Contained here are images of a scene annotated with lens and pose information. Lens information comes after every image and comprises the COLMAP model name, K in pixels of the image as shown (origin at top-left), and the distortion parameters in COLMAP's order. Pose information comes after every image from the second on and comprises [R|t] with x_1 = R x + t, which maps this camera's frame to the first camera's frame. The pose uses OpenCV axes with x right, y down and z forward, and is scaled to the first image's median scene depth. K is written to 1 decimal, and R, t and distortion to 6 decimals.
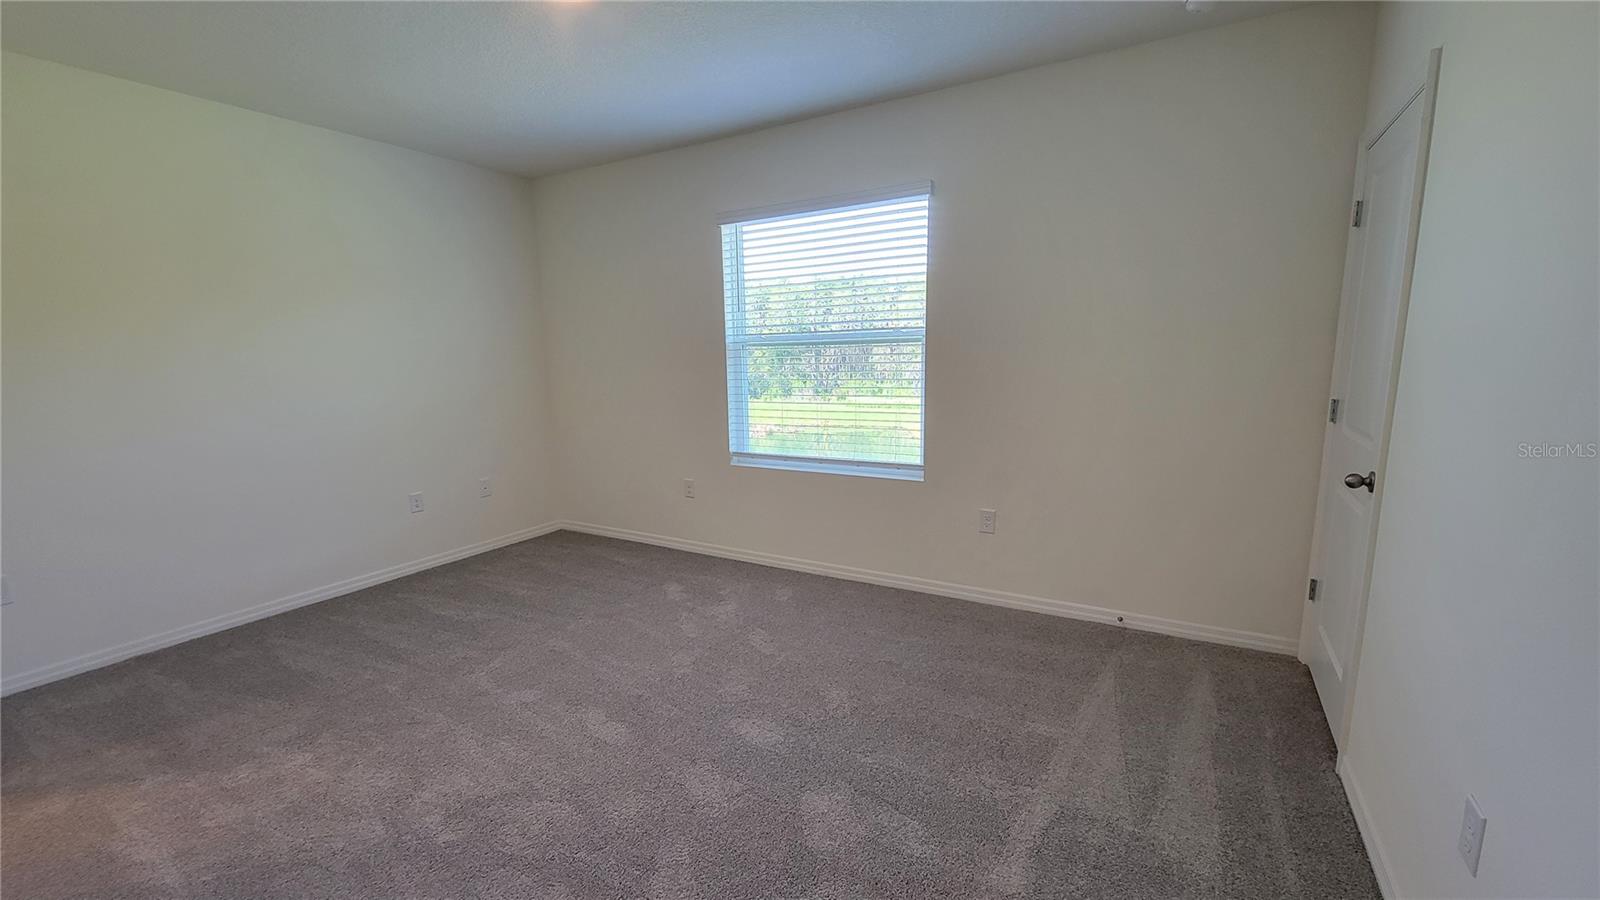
lens RADIAL K [[655.6, 0, 798.0], [0, 655.6, 455.4], [0, 0, 1]] dist [-0.004788, 0.000564]
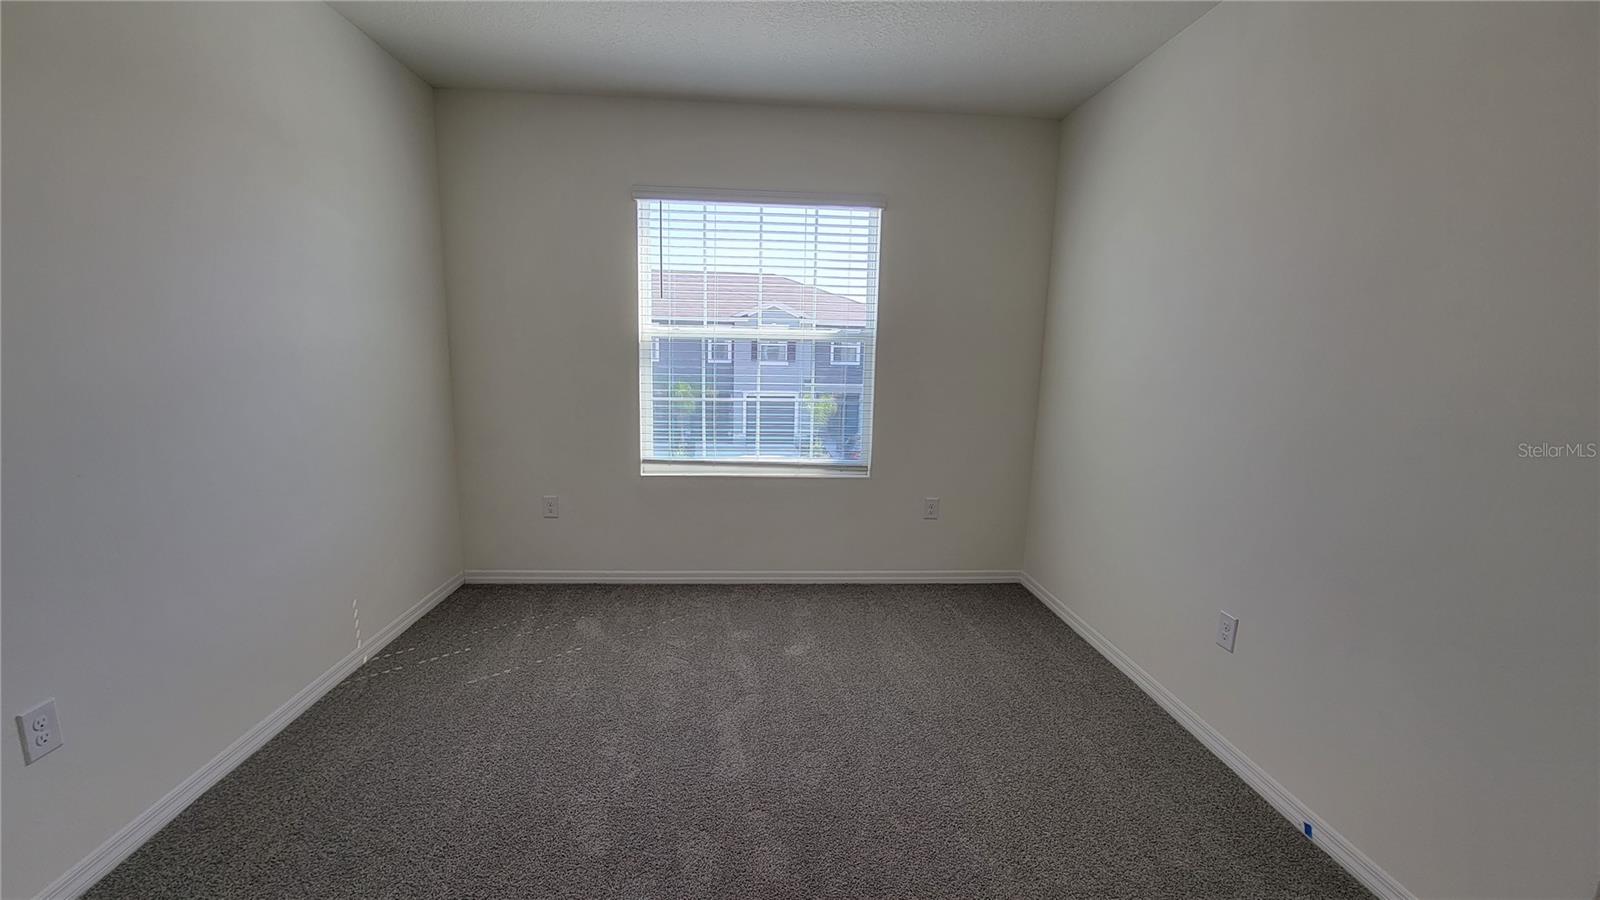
lens RADIAL K [[655.6, 0, 791.2], [0, 655.6, 460.0], [0, 0, 1]] dist [-0.004788, 0.000564]
pose [[0.830590, -0.040591, 0.555403, -0.531282], [0.044942, 0.998973, 0.005799, 0.000369], [-0.555068, 0.020144, 0.831561, 0.201615]]
